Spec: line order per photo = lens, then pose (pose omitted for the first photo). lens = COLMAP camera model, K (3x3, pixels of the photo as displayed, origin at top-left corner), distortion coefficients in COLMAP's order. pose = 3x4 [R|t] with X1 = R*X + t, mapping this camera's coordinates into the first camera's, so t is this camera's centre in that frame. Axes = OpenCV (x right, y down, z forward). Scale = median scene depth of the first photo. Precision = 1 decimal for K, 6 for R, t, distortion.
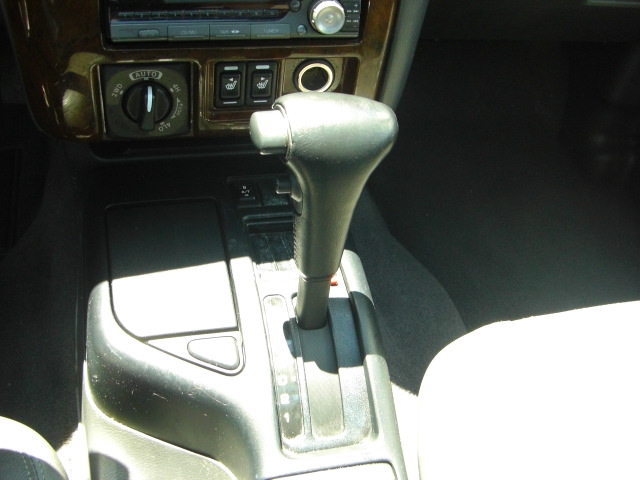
lens RADIAL K [[744.8, 0, 320.0], [0, 744.8, 240.0], [0, 0, 1]] dist [-0.174570, 0.077538]
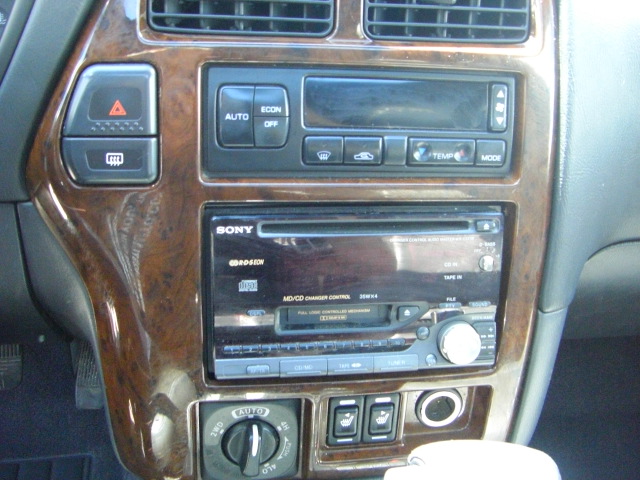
lens RADIAL K [[744.8, 0, 320.0], [0, 744.8, 240.0], [0, 0, 1]] dist [-0.174570, 0.077538]
pose [[0.995704, -0.029809, -0.087664, -0.071301], [-0.003694, 0.933221, -0.359284, -0.099276], [0.092519, 0.358065, 0.929102, 0.118856]]
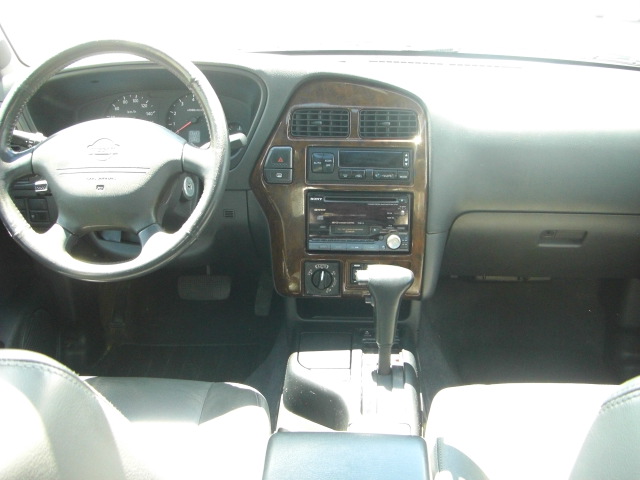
lens RADIAL K [[733.1, 0, 320.0], [0, 733.1, 240.0], [0, 0, 1]] dist [-0.135499, 0.029926]
pose [[0.956144, -0.028661, -0.291490, 0.466455], [-0.112334, 0.883213, -0.455319, 0.799883], [0.270498, 0.468095, 0.841260, -1.093009]]
